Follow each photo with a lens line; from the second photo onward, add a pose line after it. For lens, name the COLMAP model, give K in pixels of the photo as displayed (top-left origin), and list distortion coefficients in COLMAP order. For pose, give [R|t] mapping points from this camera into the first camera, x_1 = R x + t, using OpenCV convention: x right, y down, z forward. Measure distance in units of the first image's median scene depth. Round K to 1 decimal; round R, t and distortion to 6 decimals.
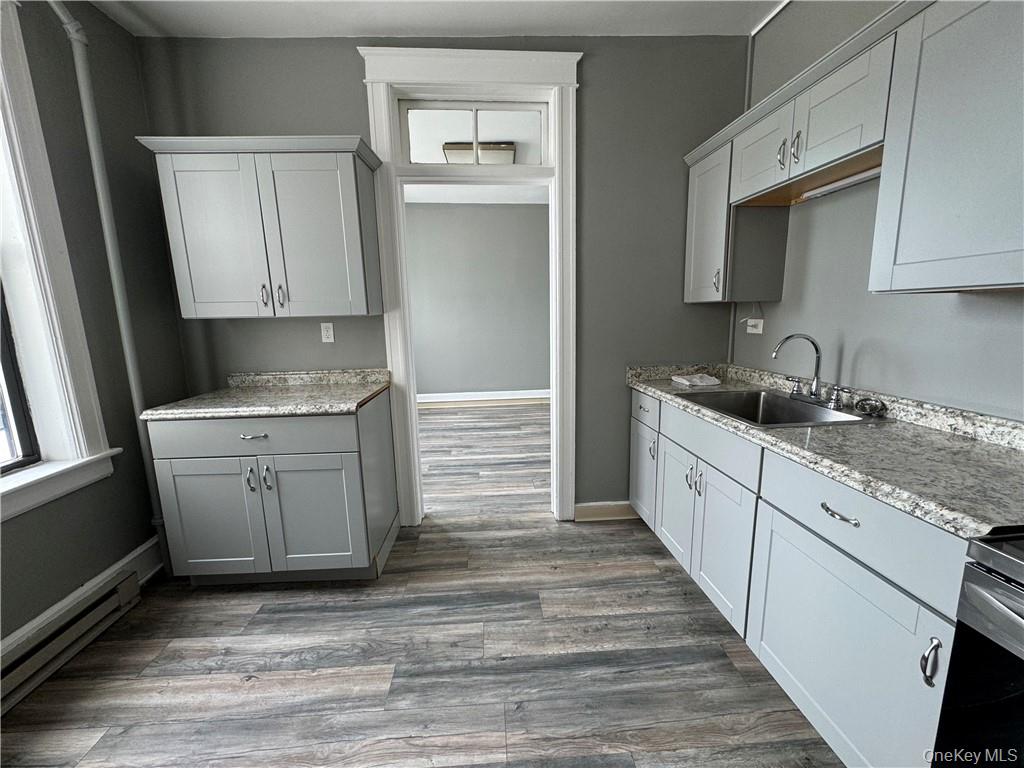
lens RADIAL K [[408.5, 0, 511.8], [0, 408.5, 383.2], [0, 0, 1]] dist [-0.002891, 0.000534]
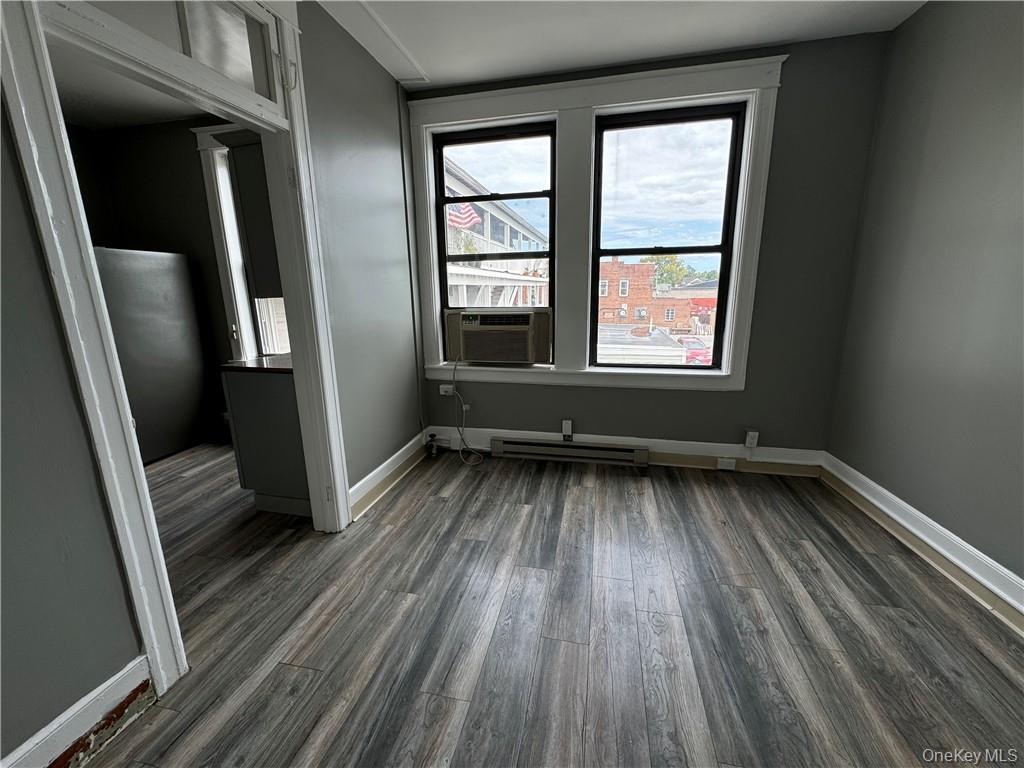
lens RADIAL K [[408.5, 0, 511.8], [0, 408.5, 383.2], [0, 0, 1]] dist [-0.002891, 0.000534]
pose [[-0.274481, 0.239658, -0.931249, 0.599871], [-0.146352, 0.946750, 0.286784, -0.410170], [0.950390, 0.215007, -0.224790, 2.191210]]
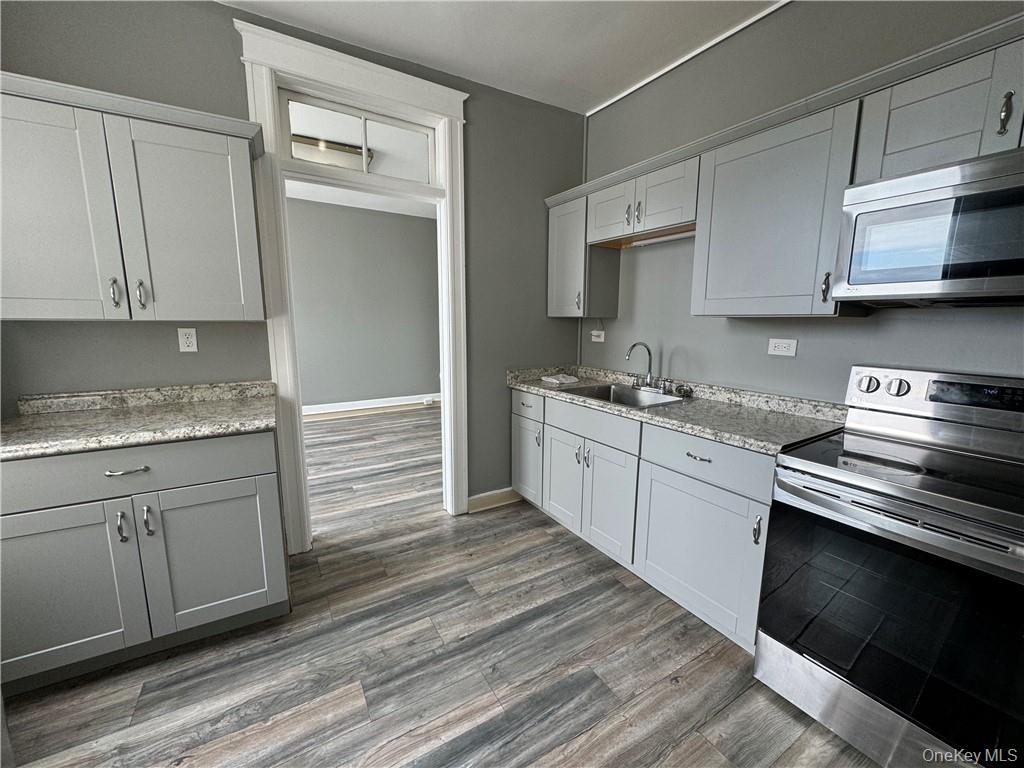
lens RADIAL K [[408.5, 0, 511.8], [0, 408.5, 383.2], [0, 0, 1]] dist [-0.002891, 0.000534]
pose [[0.888415, -0.044879, 0.456843, -0.320241], [0.053304, 0.998563, -0.005562, 0.004228], [-0.455936, 0.029293, 0.889530, -0.045141]]
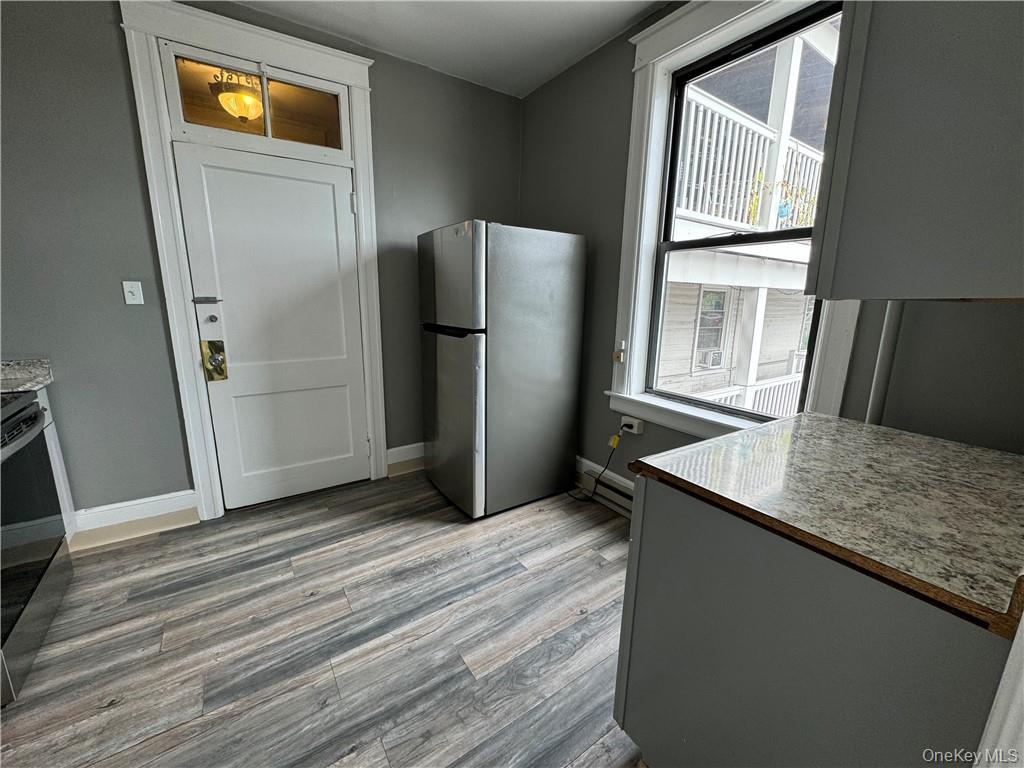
lens RADIAL K [[408.5, 0, 511.8], [0, 408.5, 383.2], [0, 0, 1]] dist [-0.002891, 0.000534]
pose [[-0.862681, 0.108637, -0.493942, 0.021562], [-0.088231, 0.929351, 0.358499, -0.222069], [0.497992, 0.352851, -0.792149, 1.299813]]
